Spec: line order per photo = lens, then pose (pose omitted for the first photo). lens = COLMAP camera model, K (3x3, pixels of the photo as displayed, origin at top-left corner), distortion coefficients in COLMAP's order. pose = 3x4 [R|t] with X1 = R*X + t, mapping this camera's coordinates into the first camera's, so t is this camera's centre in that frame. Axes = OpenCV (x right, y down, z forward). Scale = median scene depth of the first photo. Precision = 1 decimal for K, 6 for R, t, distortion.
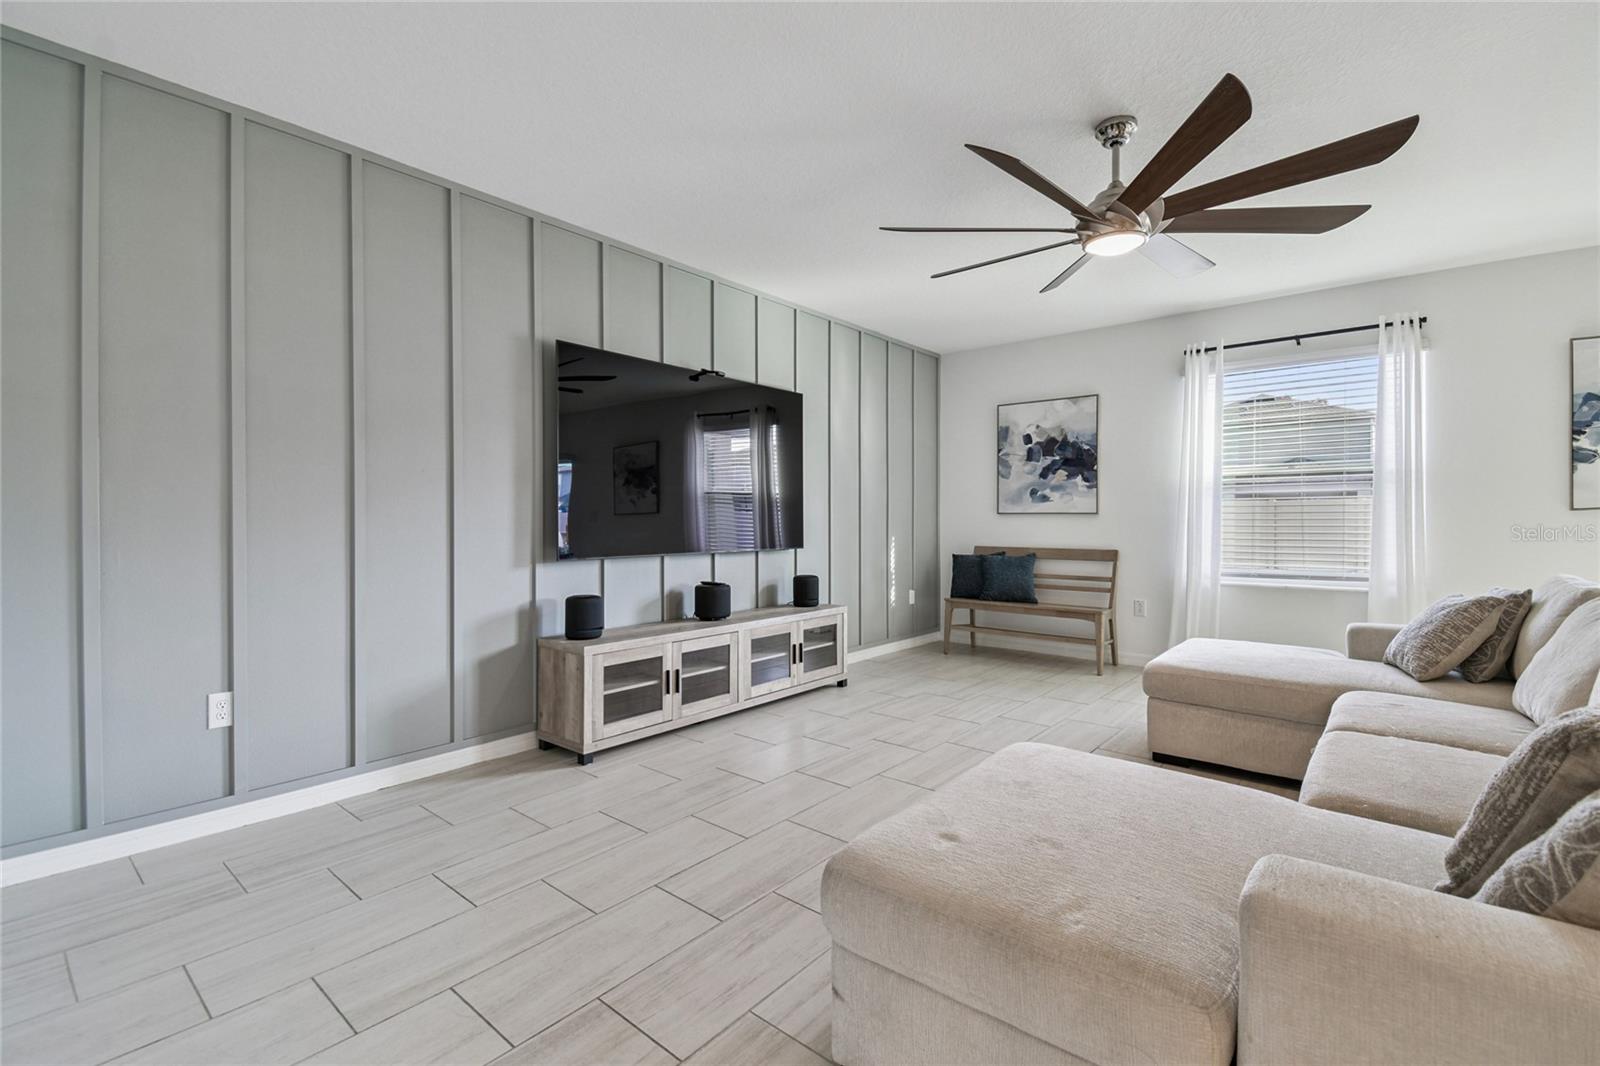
lens RADIAL K [[708.9, 0, 804.4], [0, 708.9, 524.8], [0, 0, 1]] dist [0.019115, -0.000418]
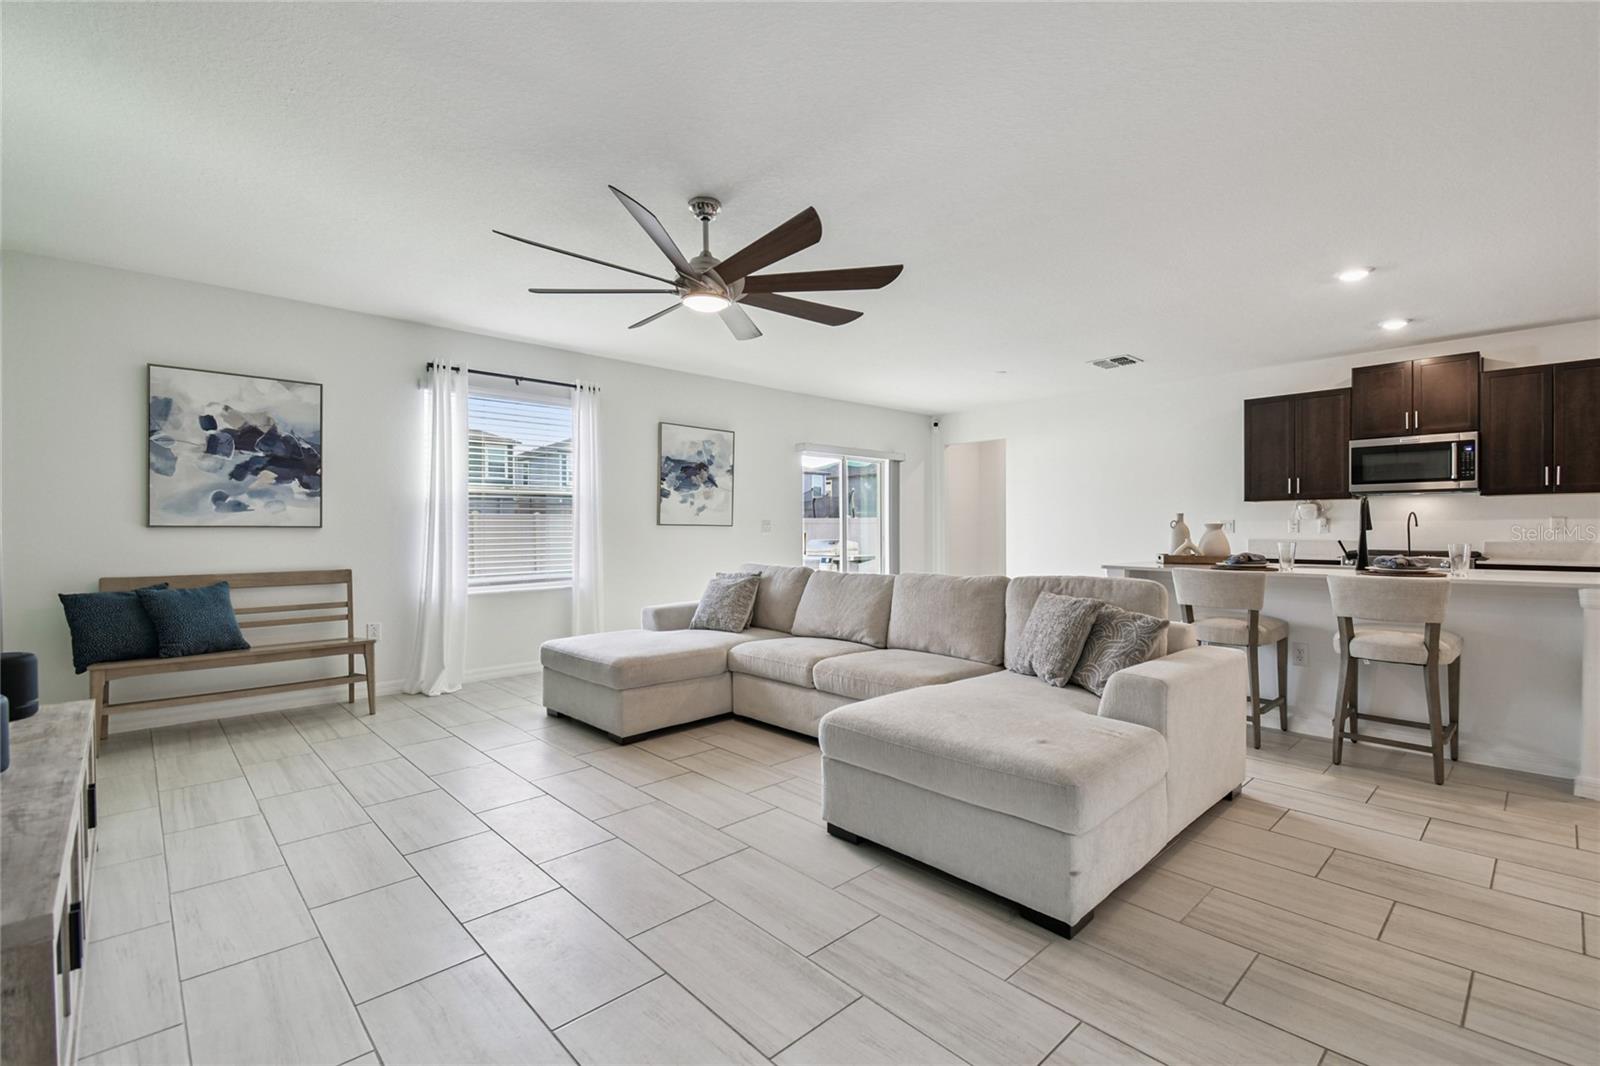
lens RADIAL K [[708.9, 0, 804.4], [0, 708.9, 524.8], [0, 0, 1]] dist [0.019115, -0.000418]
pose [[0.114156, 0.005712, 0.993446, -0.349933], [0.013715, 0.999879, -0.007325, -0.004607], [-0.993368, 0.014462, 0.114064, 0.339097]]
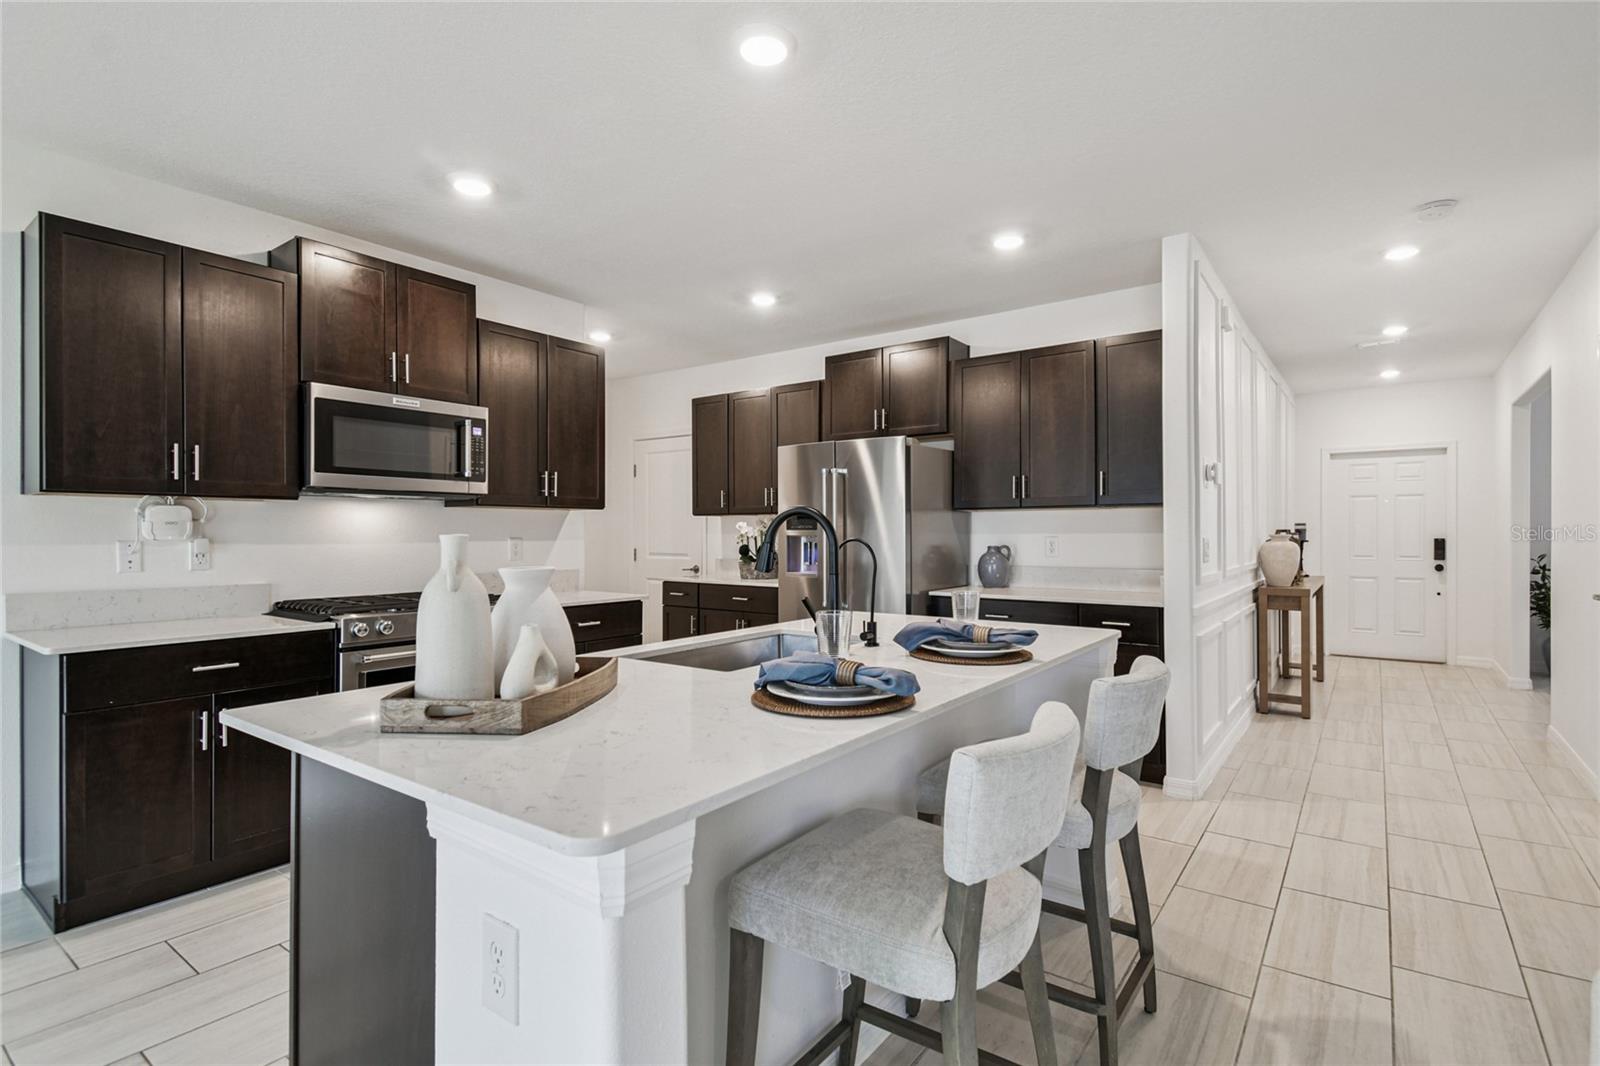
lens RADIAL K [[781.2, 0, 818.0], [0, 781.2, 533.2], [0, 0, 1]] dist [-0.005246, -0.000461]
pose [[-0.997113, 0.002789, -0.075874, 0.445136], [0.002060, 0.999951, 0.009680, -0.020421], [0.075898, 0.009496, -0.997070, 0.252670]]
